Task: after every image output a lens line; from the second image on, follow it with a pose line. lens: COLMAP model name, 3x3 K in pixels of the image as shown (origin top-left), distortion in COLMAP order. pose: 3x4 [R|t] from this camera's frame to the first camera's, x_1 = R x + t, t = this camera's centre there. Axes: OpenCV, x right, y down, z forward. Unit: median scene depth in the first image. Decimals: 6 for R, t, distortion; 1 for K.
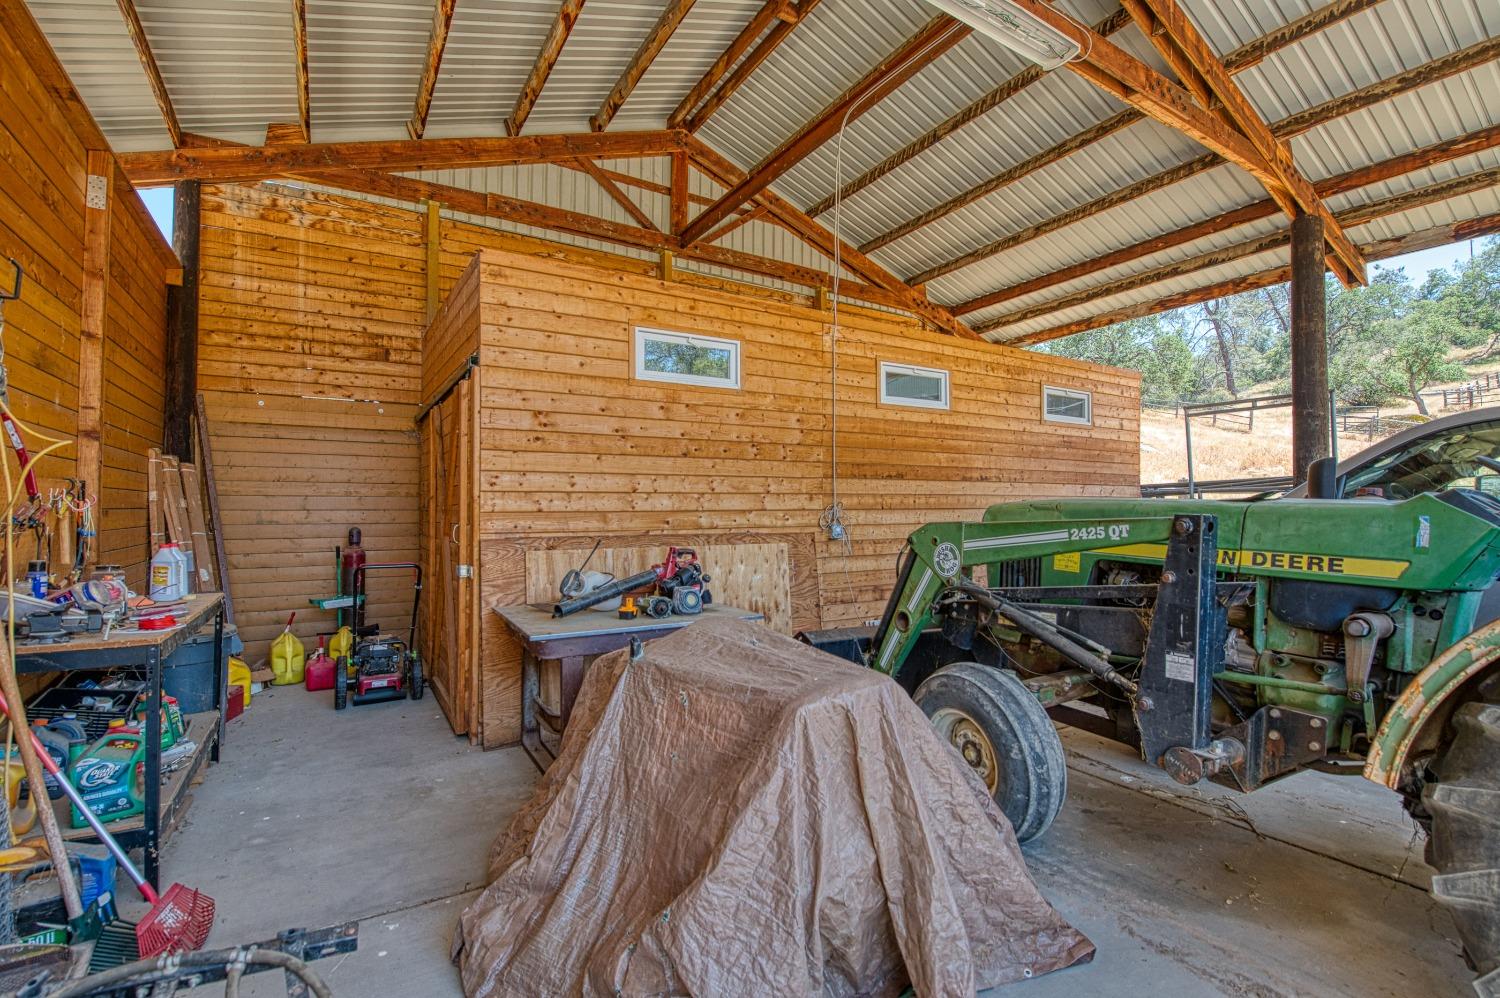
lens RADIAL K [[666.5, 0, 752.4], [0, 666.5, 459.6], [0, 0, 1]] dist [-0.022207, 0.000115]
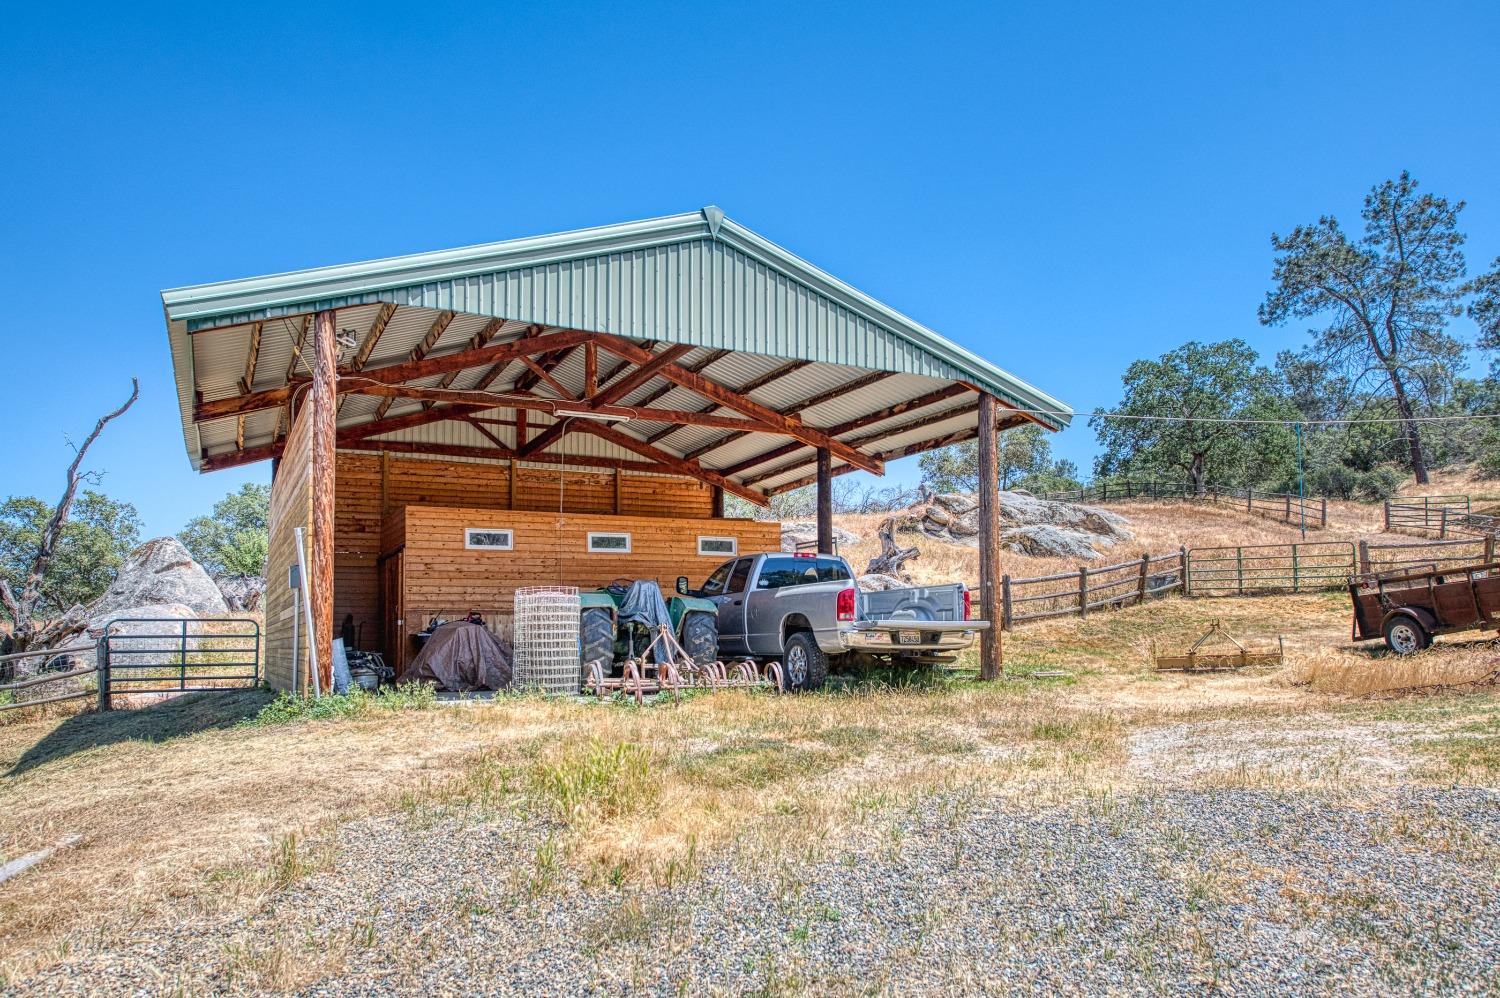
lens RADIAL K [[1064.9, 0, 750.0], [0, 1064.9, 499.0], [0, 0, 1]] dist [0.007461, 0.000720]
pose [[0.994658, -0.022824, -0.100673, 0.951075], [0.016464, 0.997842, -0.063560, -0.024264], [0.101906, 0.061563, 0.992887, -2.120889]]
